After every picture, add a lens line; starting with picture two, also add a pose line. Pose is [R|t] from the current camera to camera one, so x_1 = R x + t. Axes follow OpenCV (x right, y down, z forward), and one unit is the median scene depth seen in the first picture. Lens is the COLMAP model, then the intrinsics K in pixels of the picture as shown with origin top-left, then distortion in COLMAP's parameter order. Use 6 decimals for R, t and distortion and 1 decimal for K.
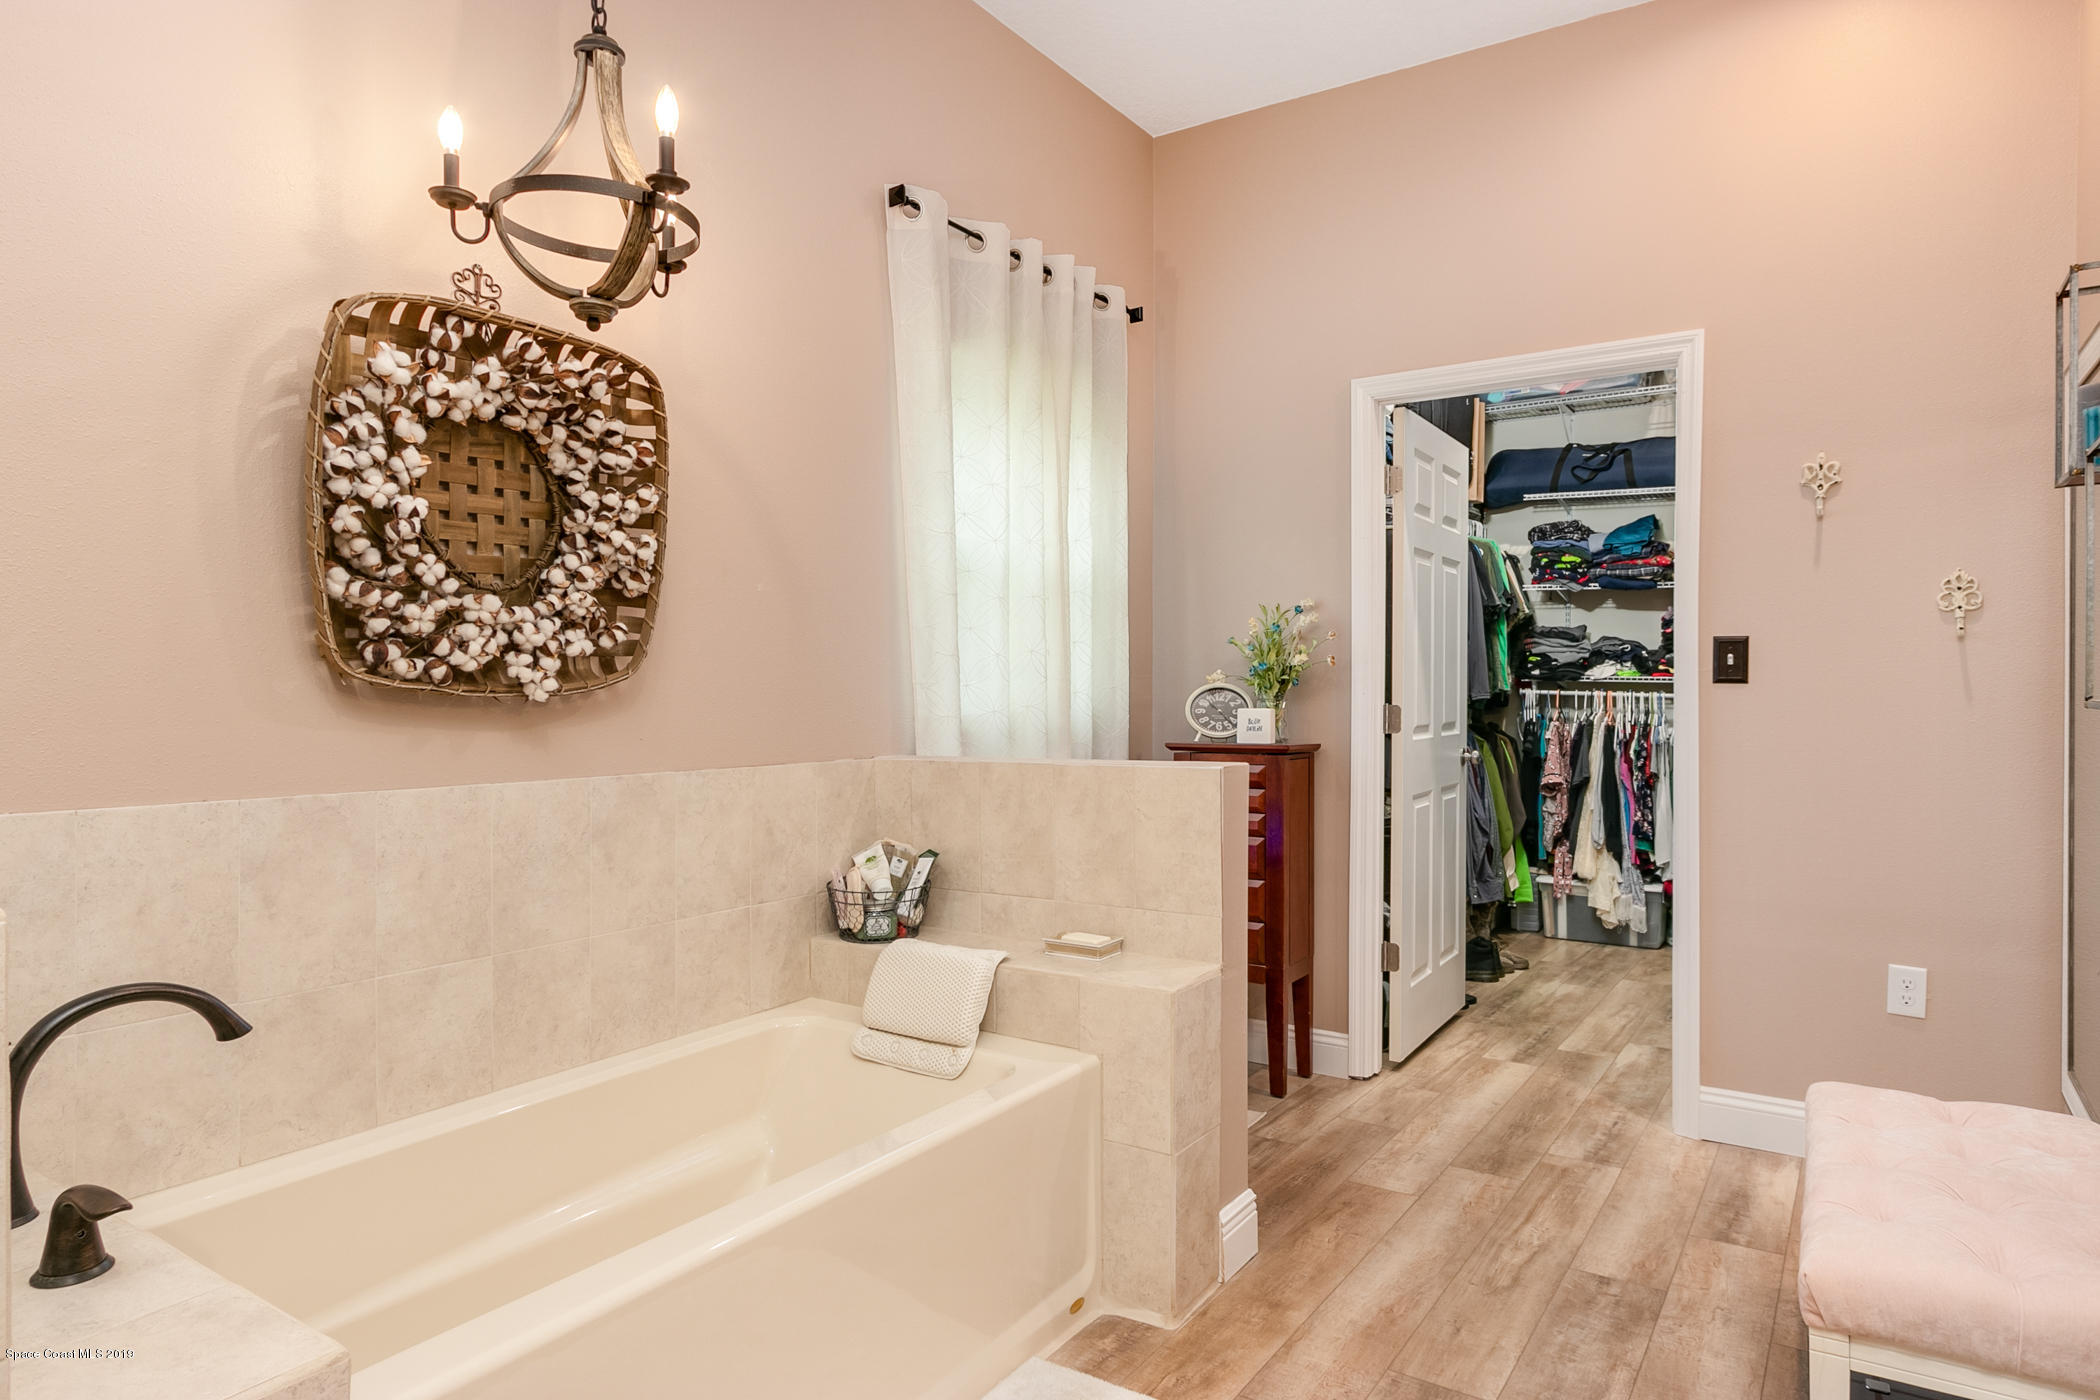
lens RADIAL K [[1195.4, 0, 1027.8], [0, 1195.4, 697.9], [0, 0, 1]] dist [0.002201, -0.000067]
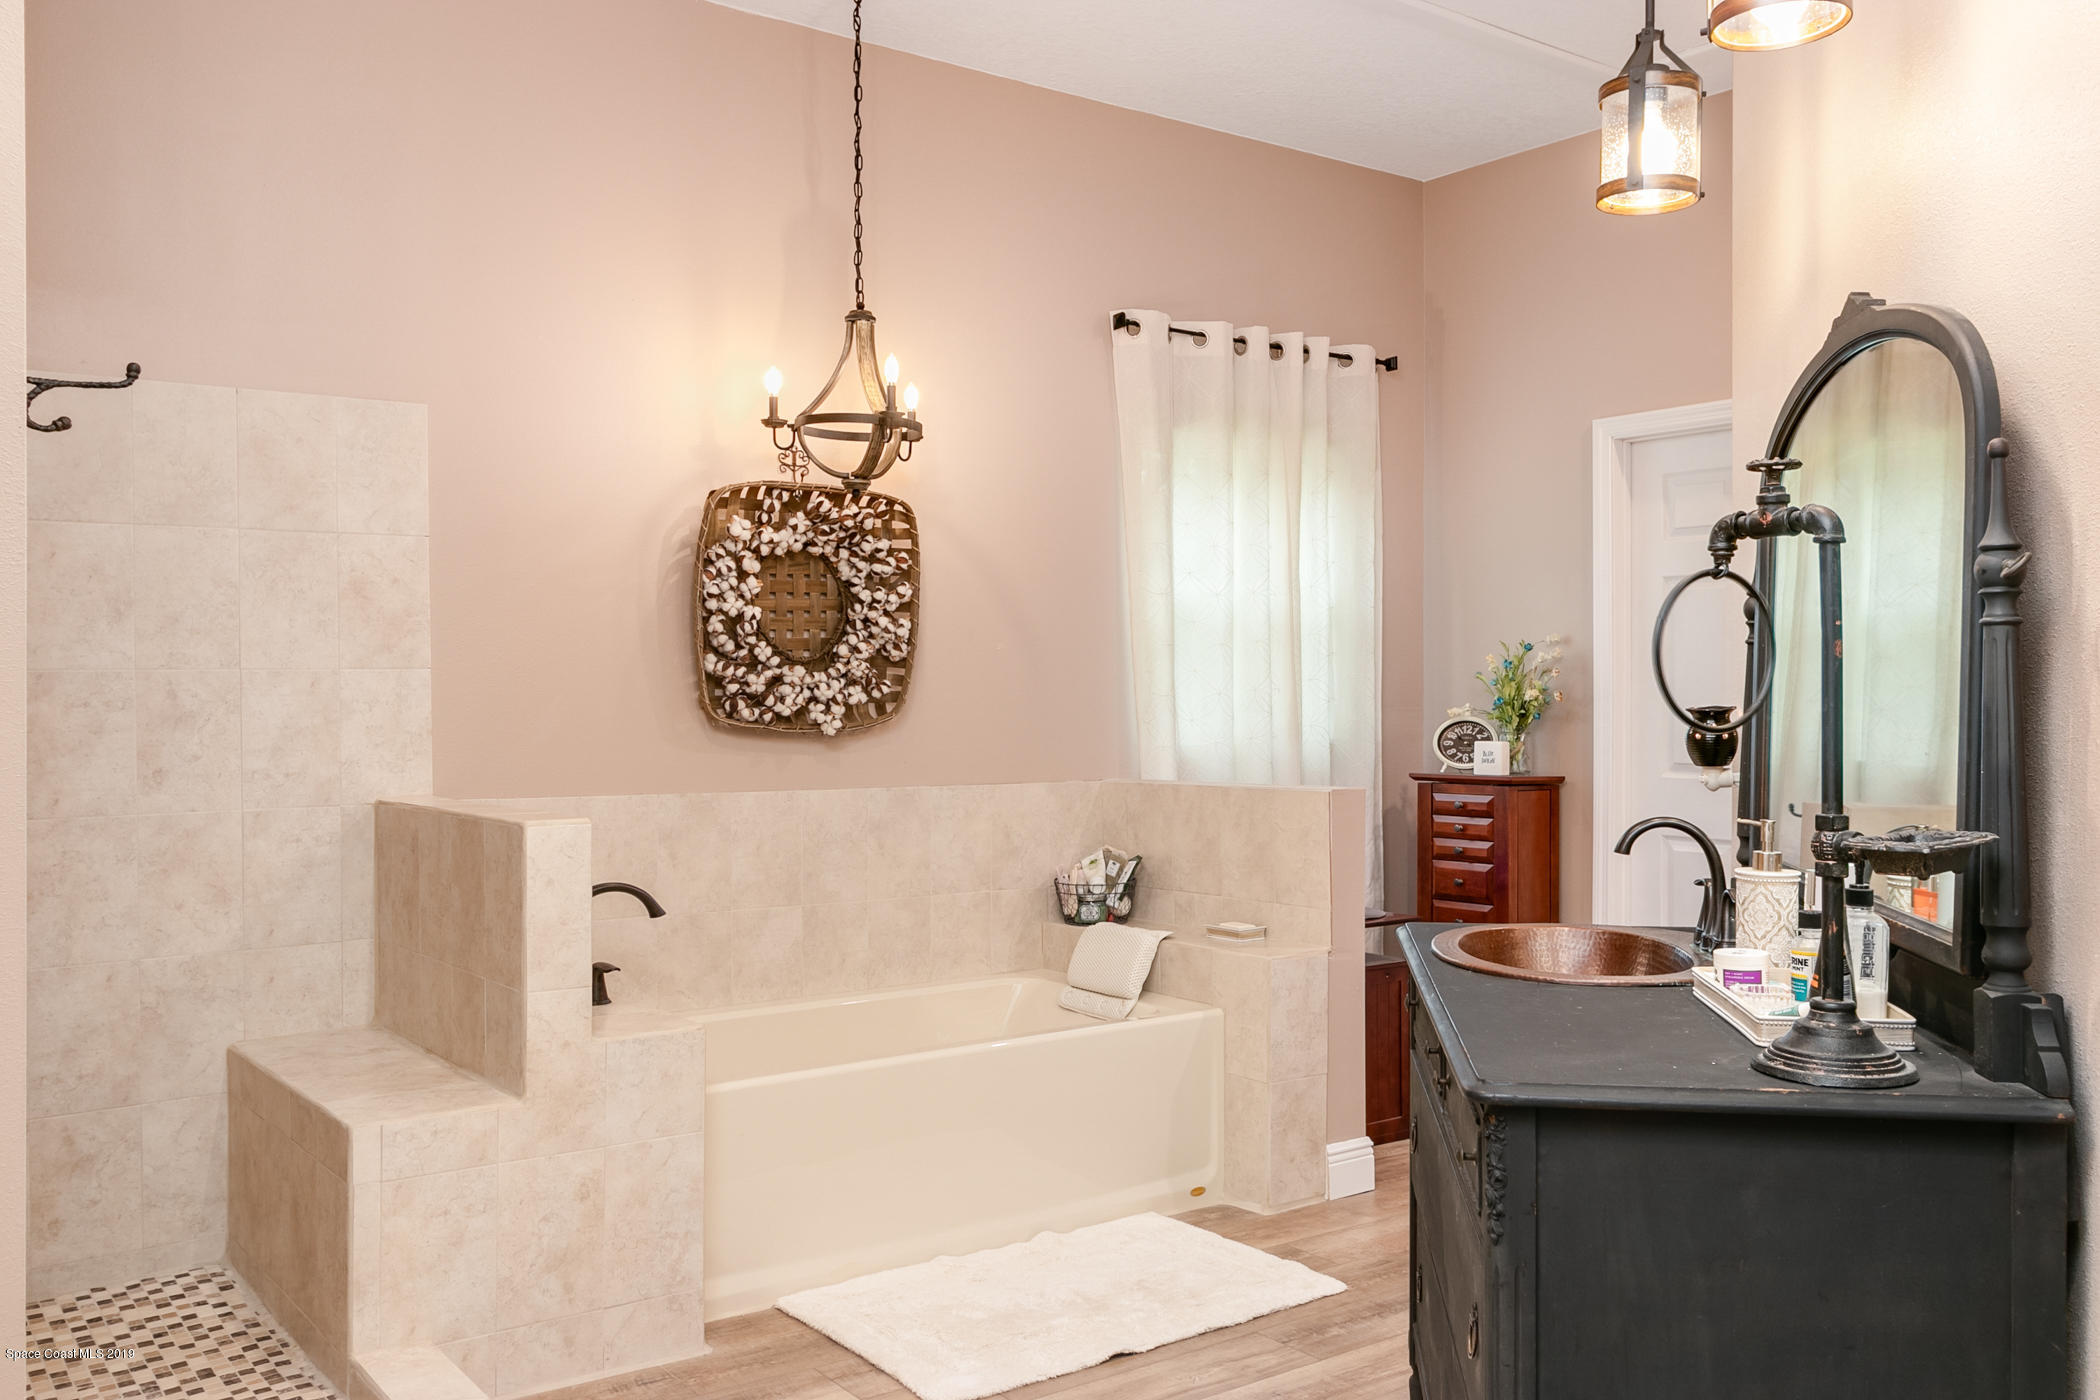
lens RADIAL K [[1683.8, 0, 1053.5], [0, 1683.8, 702.6], [0, 0, 1]] dist [-0.001776, -0.000653]
pose [[0.944147, 0.001596, -0.329520, 0.502459], [-0.003351, 0.999983, -0.004758, -0.026417], [0.329507, 0.005596, 0.944137, -0.819309]]
